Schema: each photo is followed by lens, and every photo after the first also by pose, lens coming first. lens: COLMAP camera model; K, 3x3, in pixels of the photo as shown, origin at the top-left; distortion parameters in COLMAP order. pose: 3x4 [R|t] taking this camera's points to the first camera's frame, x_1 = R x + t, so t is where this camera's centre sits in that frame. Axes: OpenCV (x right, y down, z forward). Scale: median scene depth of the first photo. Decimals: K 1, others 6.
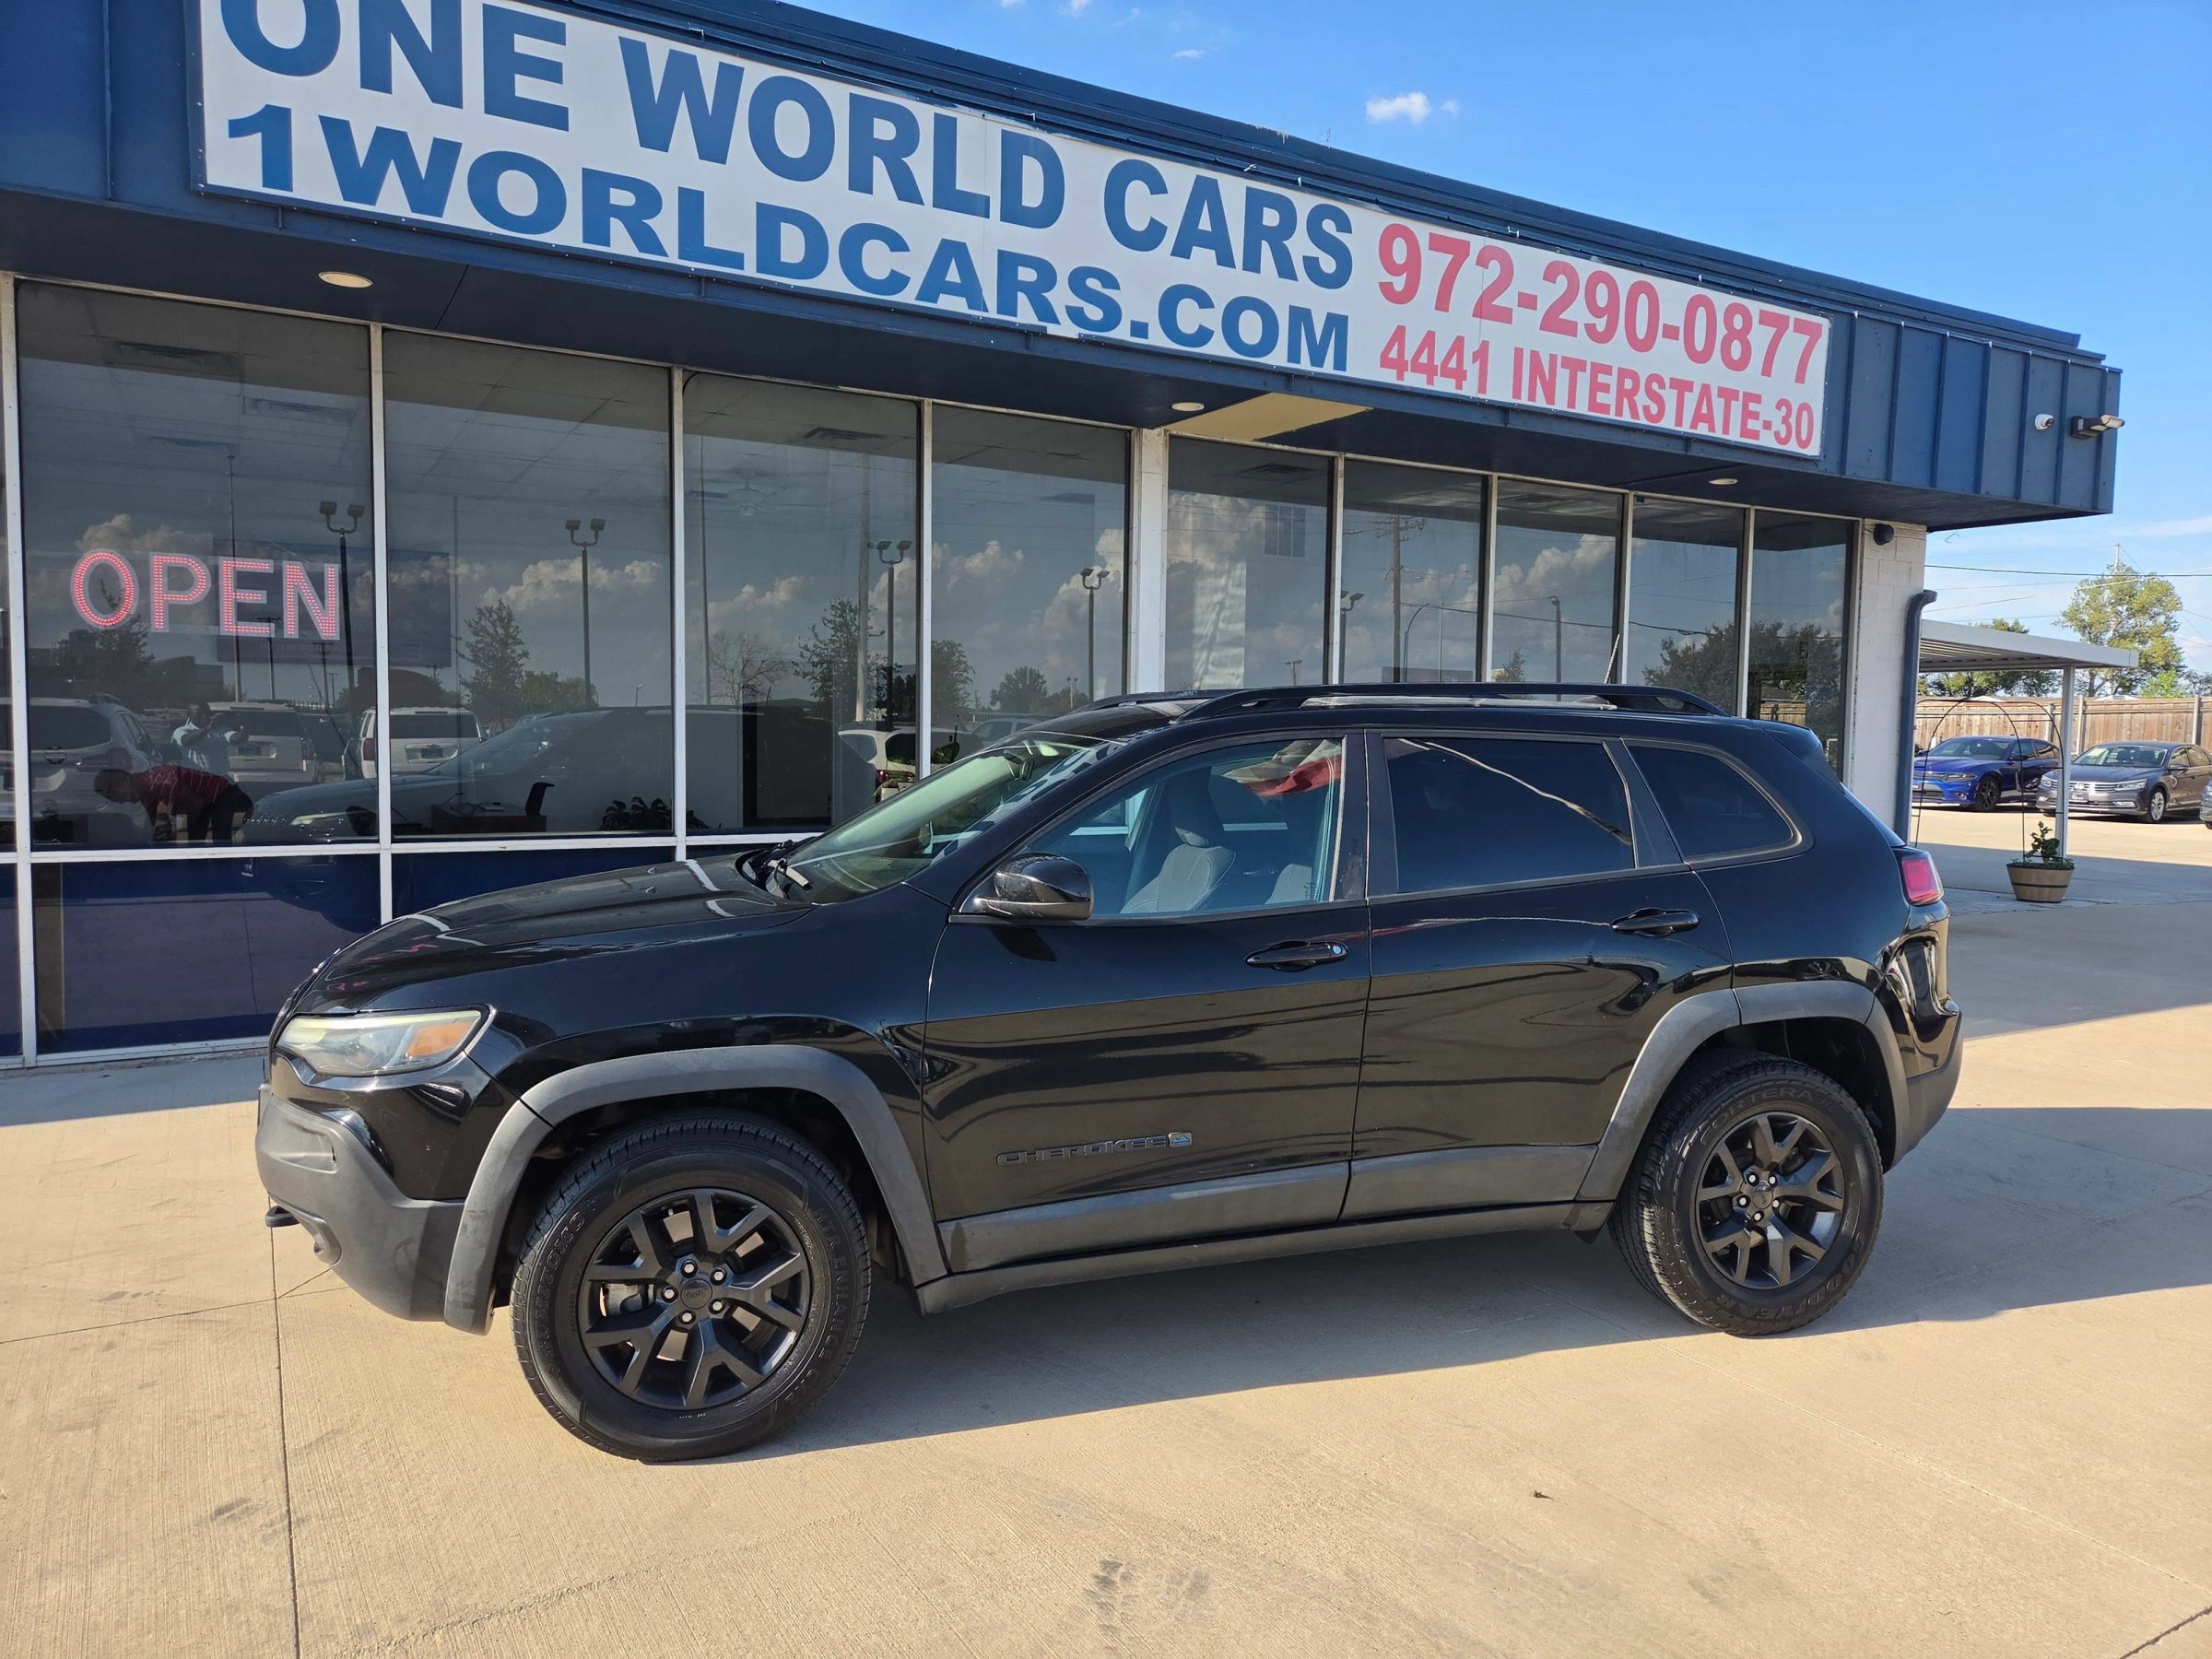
lens RADIAL K [[1483.6, 0, 1125.4], [0, 1483.6, 843.0], [0, 0, 1]] dist [0.058699, -0.046072]
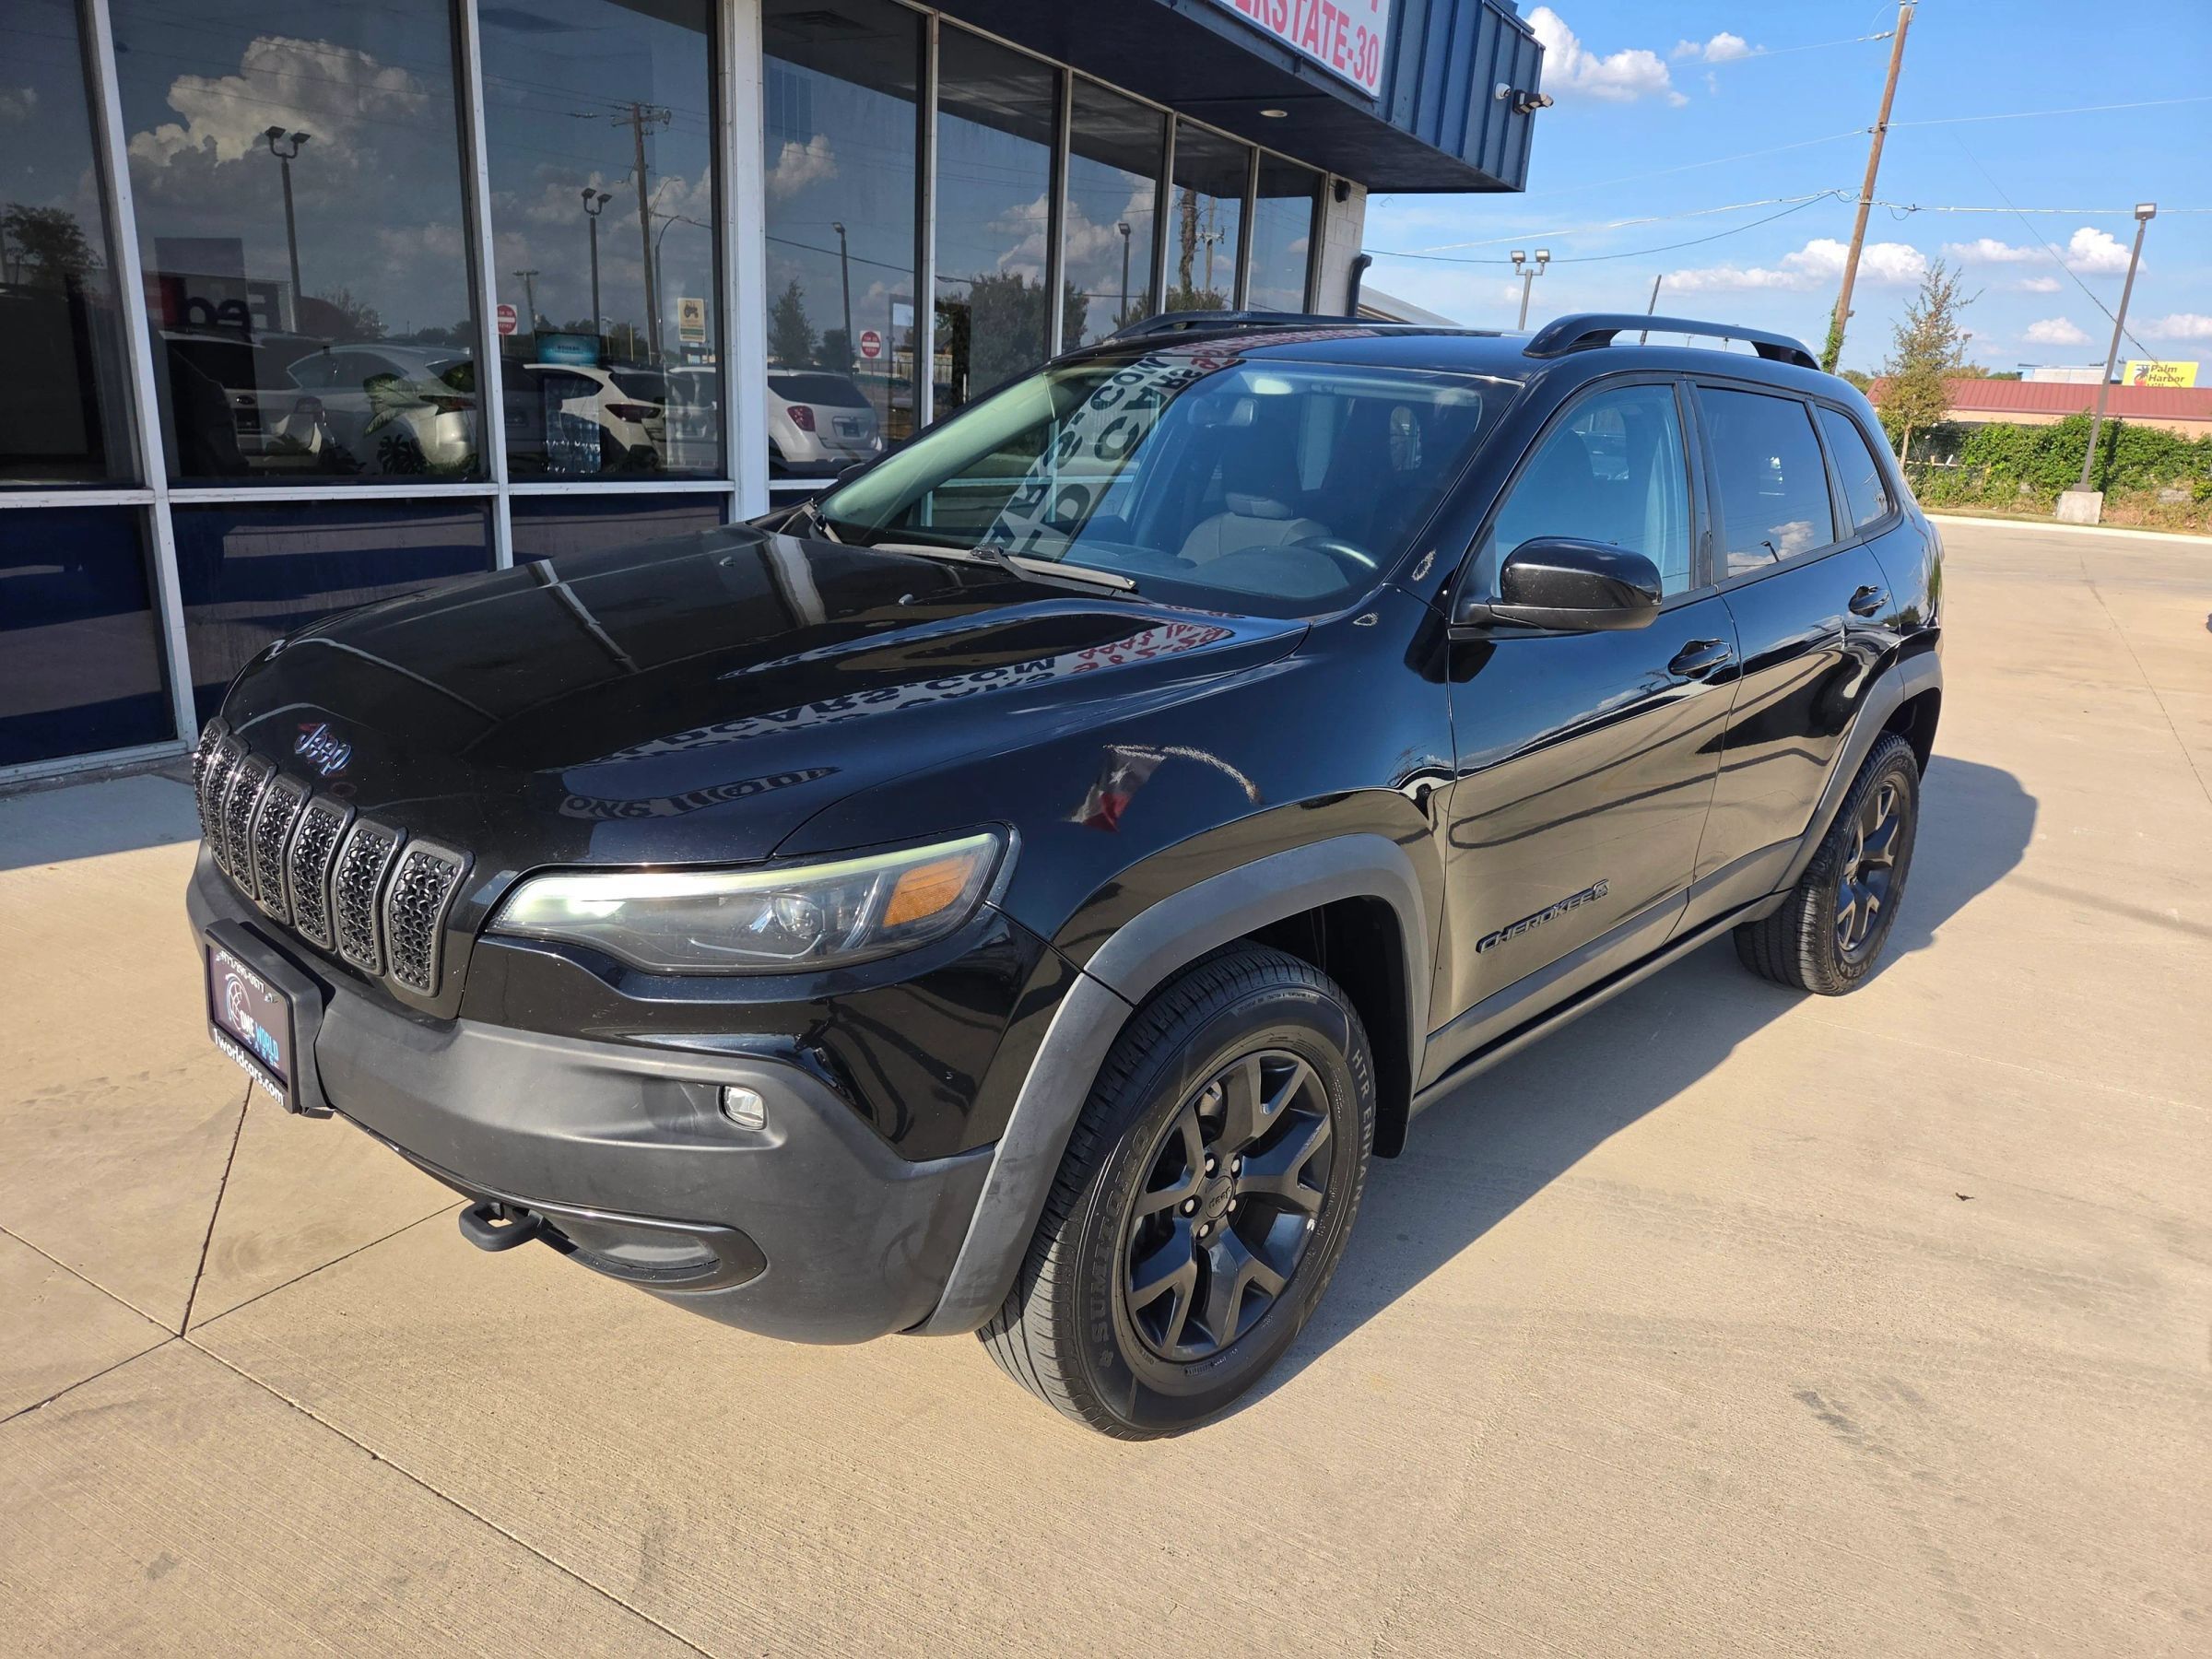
lens RADIAL K [[1483.6, 0, 1128.7], [0, 1483.6, 846.3], [0, 0, 1]] dist [0.058699, -0.046072]
pose [[0.866200, -0.109882, 0.487466, -0.216035], [-0.004683, 0.973695, 0.227806, -0.004300], [-0.499675, -0.199608, 0.842901, 0.160217]]
